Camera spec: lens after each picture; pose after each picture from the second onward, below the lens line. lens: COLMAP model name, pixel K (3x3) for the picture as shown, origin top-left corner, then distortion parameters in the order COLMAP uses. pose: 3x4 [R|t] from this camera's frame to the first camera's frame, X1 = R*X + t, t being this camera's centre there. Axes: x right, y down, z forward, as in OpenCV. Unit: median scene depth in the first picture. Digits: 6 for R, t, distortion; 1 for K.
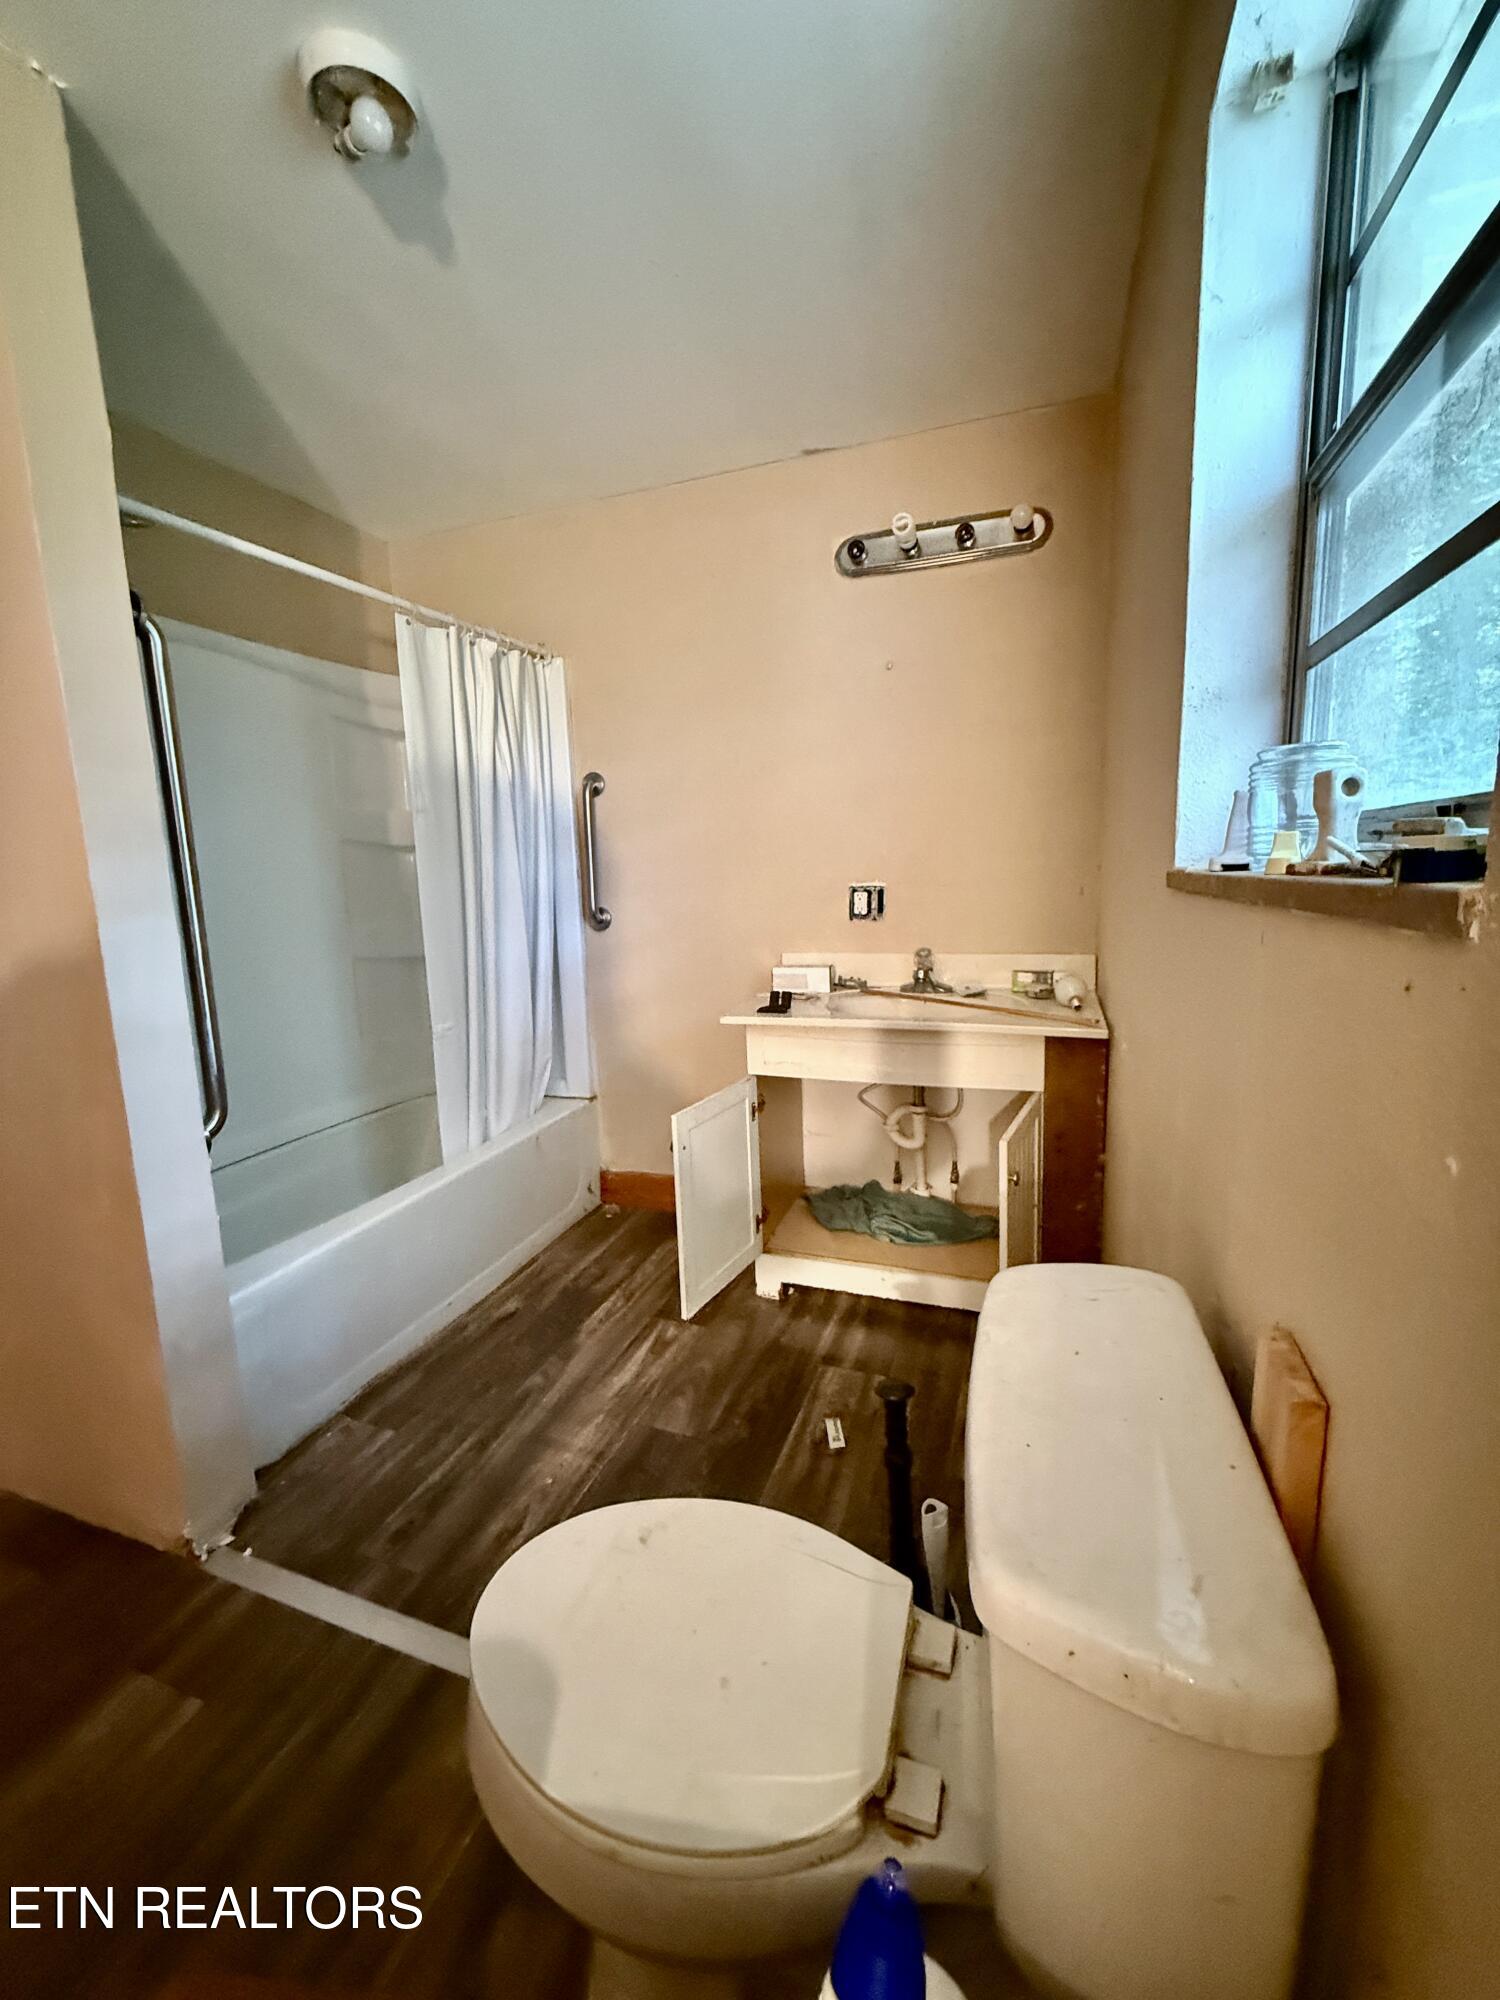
lens RADIAL K [[782.1, 0, 745.3], [0, 782.1, 989.0], [0, 0, 1]] dist [0.000331, 0.000023]
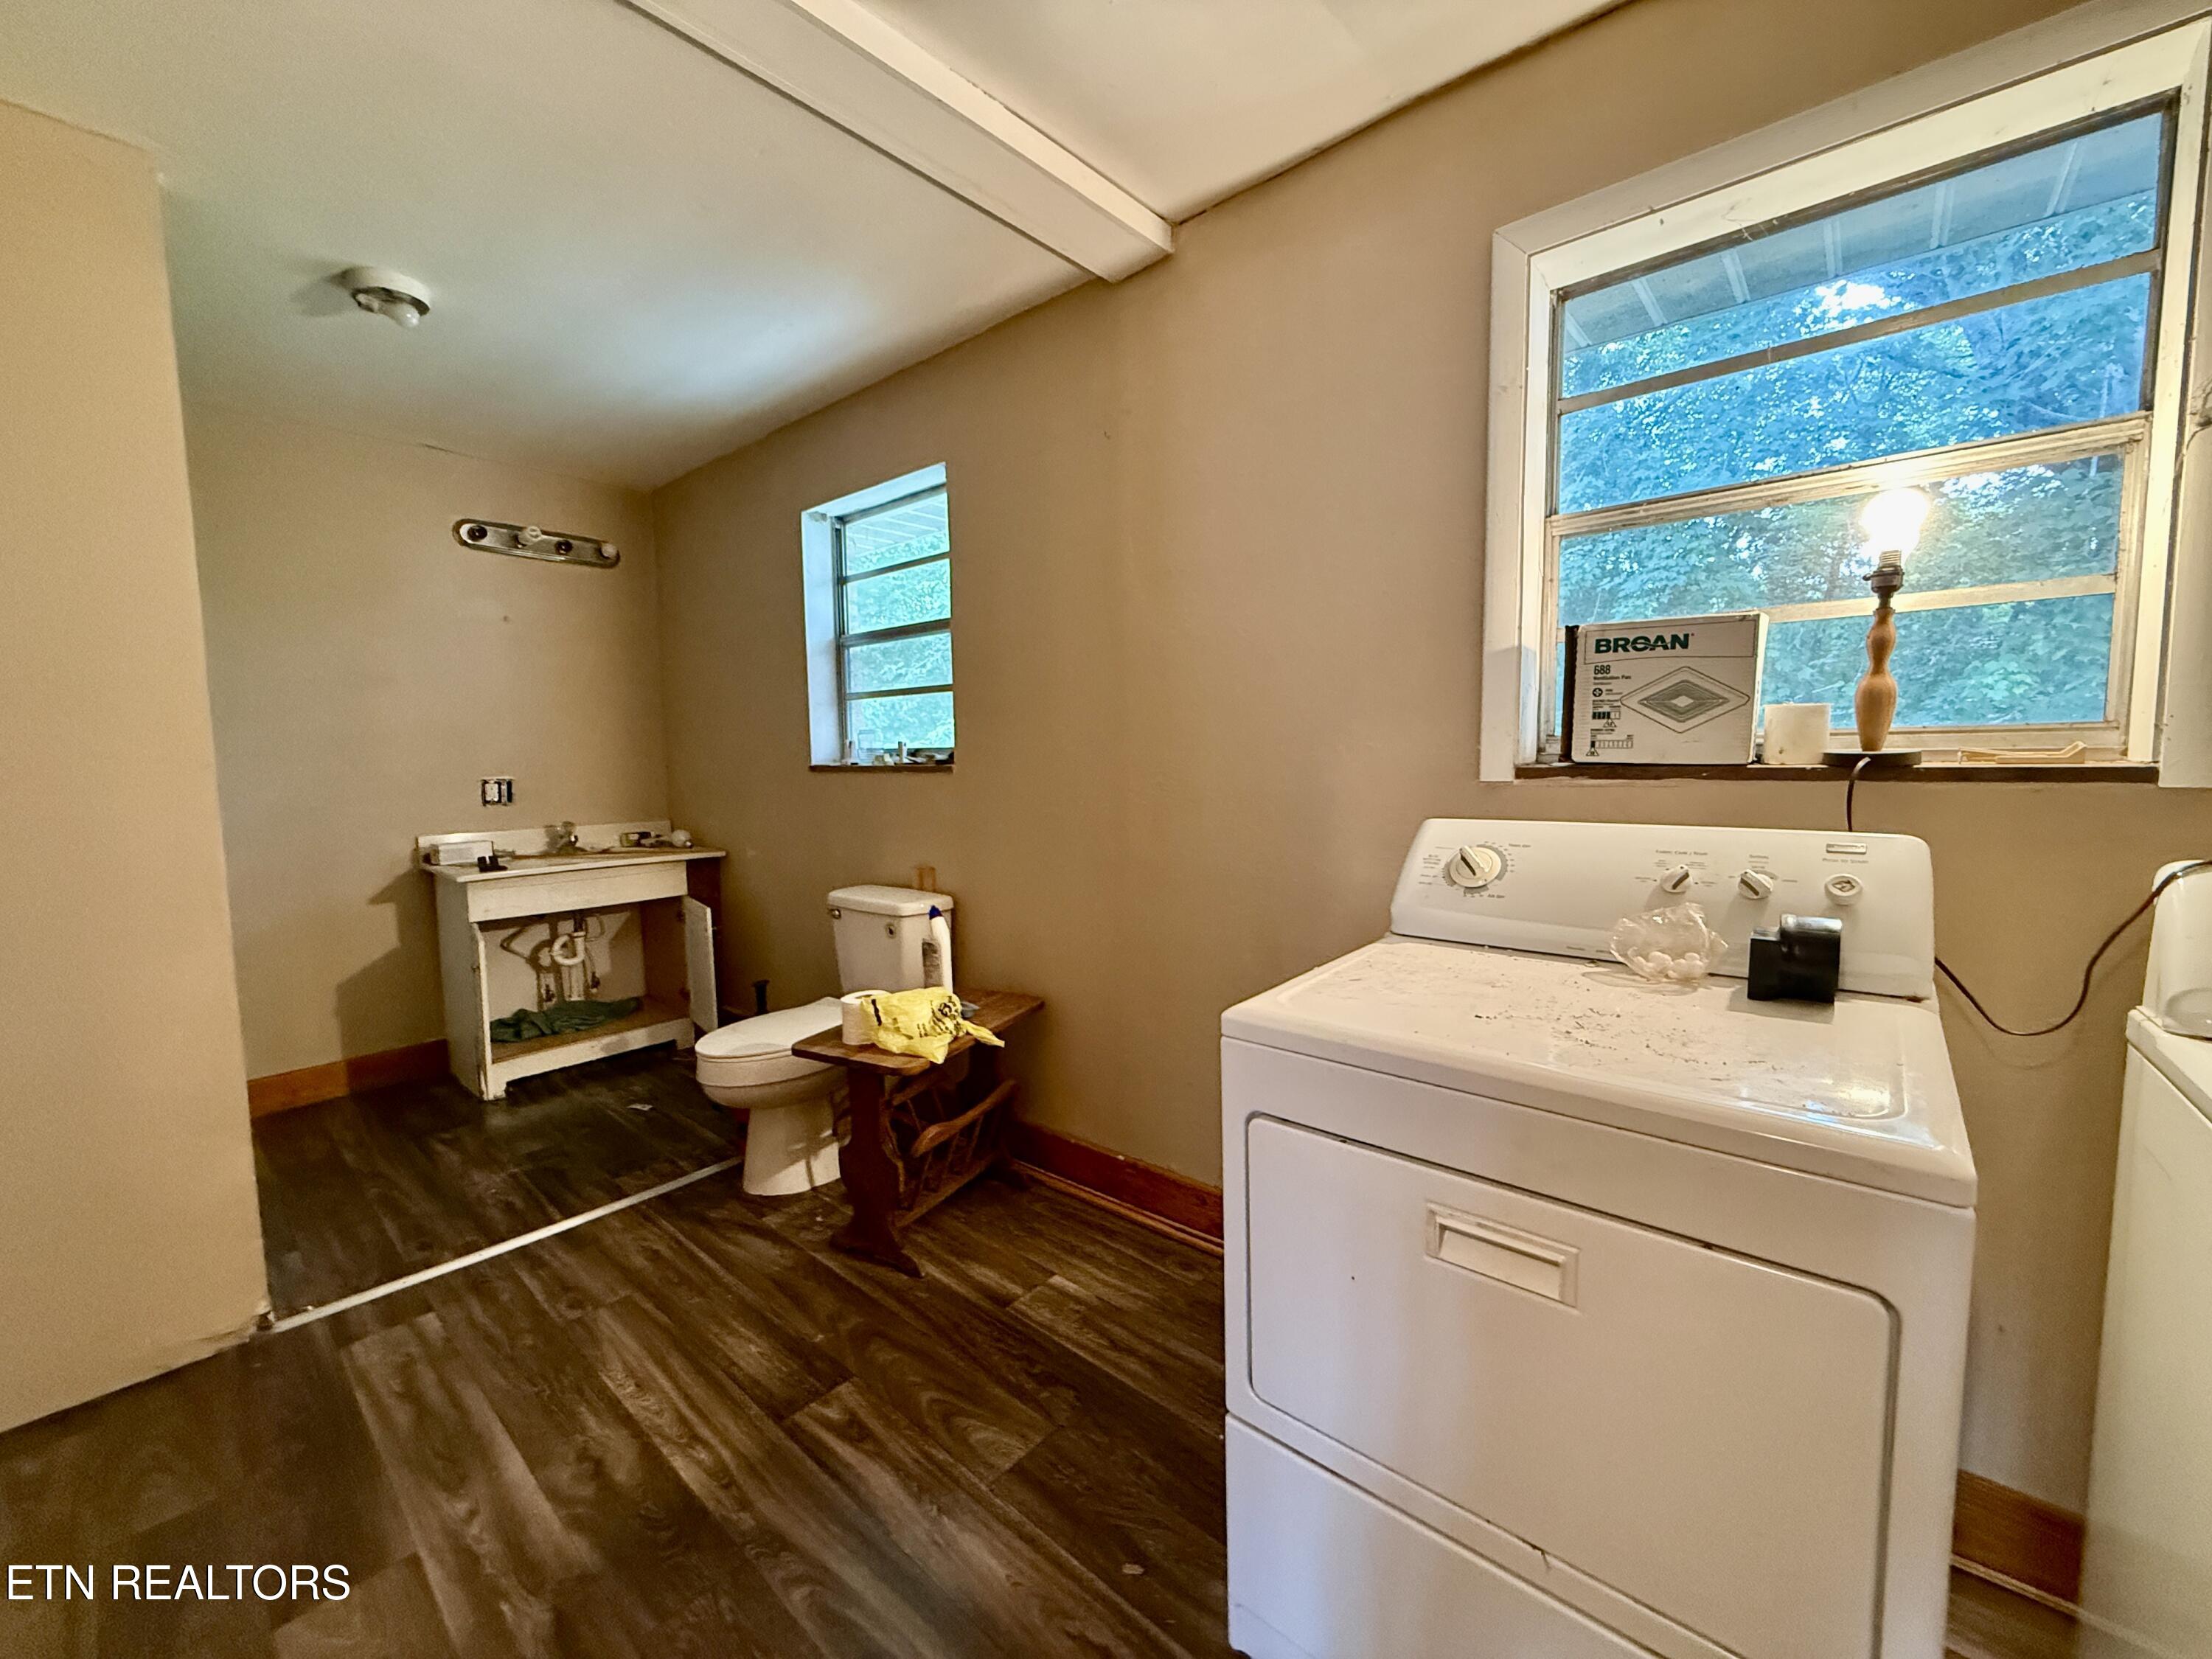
lens RADIAL K [[884.9, 0, 1096.5], [0, 884.9, 831.0], [0, 0, 1]] dist [0.001571, -0.000169]
pose [[0.361327, -0.053196, 0.930920, -0.938284], [0.138445, 0.990366, 0.002857, 0.095770], [-0.922104, 0.127849, 0.365211, -0.482352]]
